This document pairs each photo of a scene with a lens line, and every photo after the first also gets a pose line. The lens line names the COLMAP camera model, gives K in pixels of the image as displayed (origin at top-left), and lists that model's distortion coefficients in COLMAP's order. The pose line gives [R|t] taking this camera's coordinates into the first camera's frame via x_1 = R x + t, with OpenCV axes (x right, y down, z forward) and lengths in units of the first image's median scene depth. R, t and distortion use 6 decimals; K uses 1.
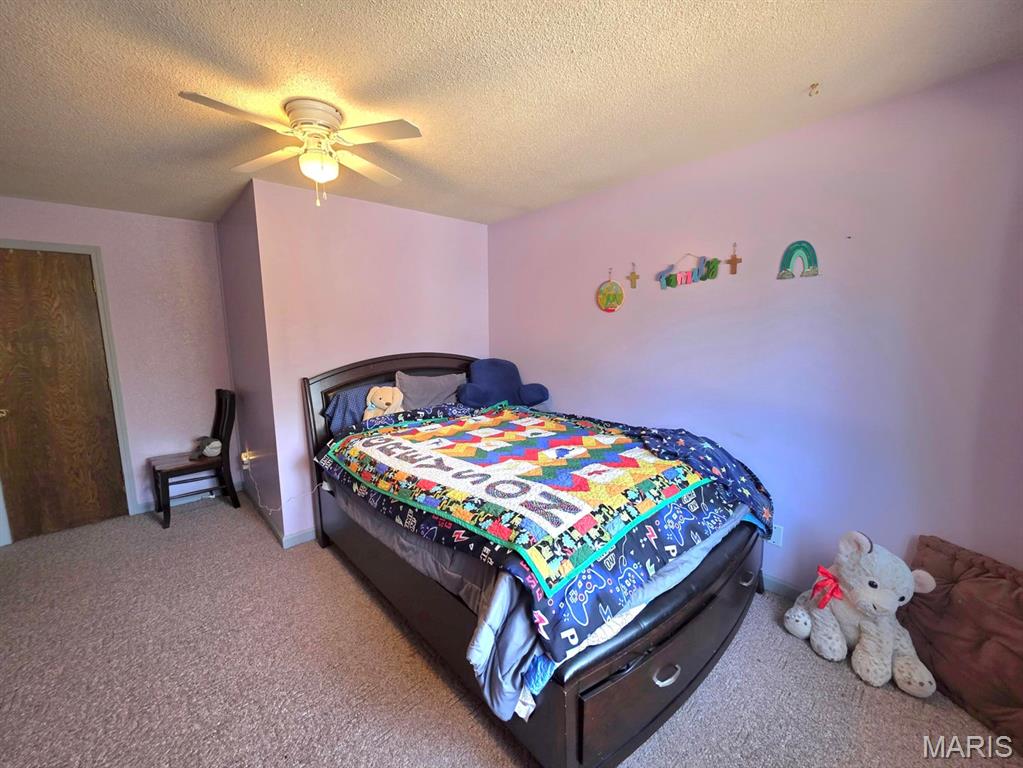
lens RADIAL K [[410.4, 0, 518.1], [0, 410.4, 382.7], [0, 0, 1]] dist [0.000631, -0.000377]
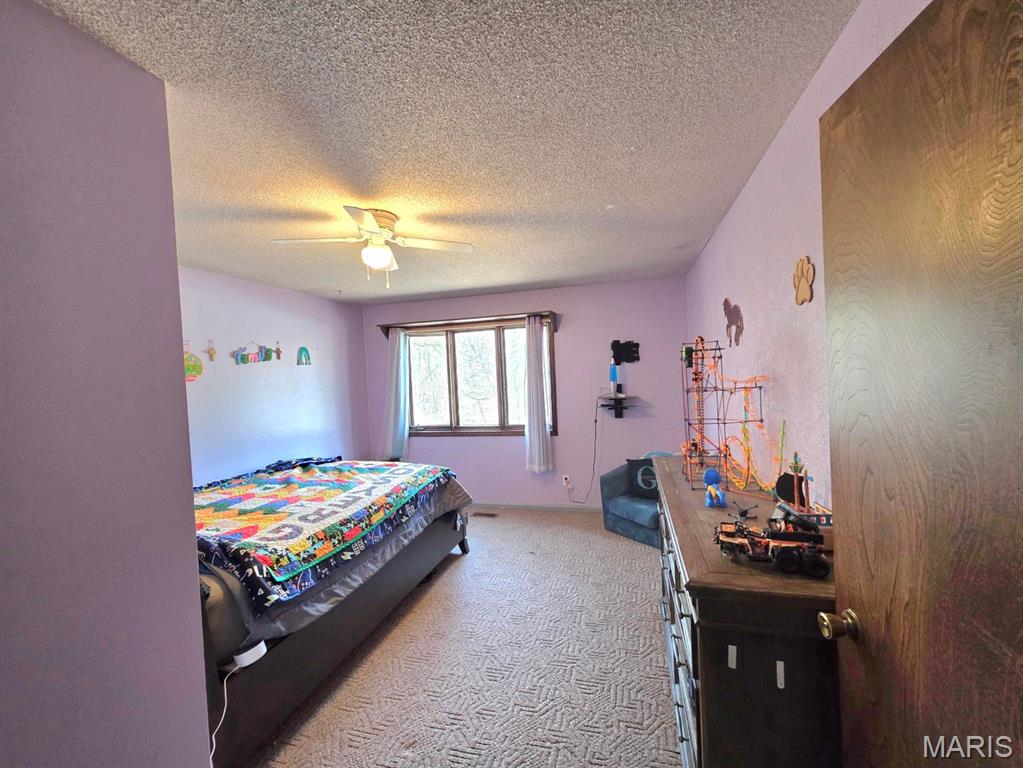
lens RADIAL K [[410.4, 0, 518.1], [0, 410.4, 382.7], [0, 0, 1]] dist [0.000631, -0.000377]
pose [[-0.523367, 0.017915, 0.851919, -1.388825], [0.167595, 0.982415, 0.082301, -0.145762], [-0.835463, 0.185851, -0.517166, 1.066228]]
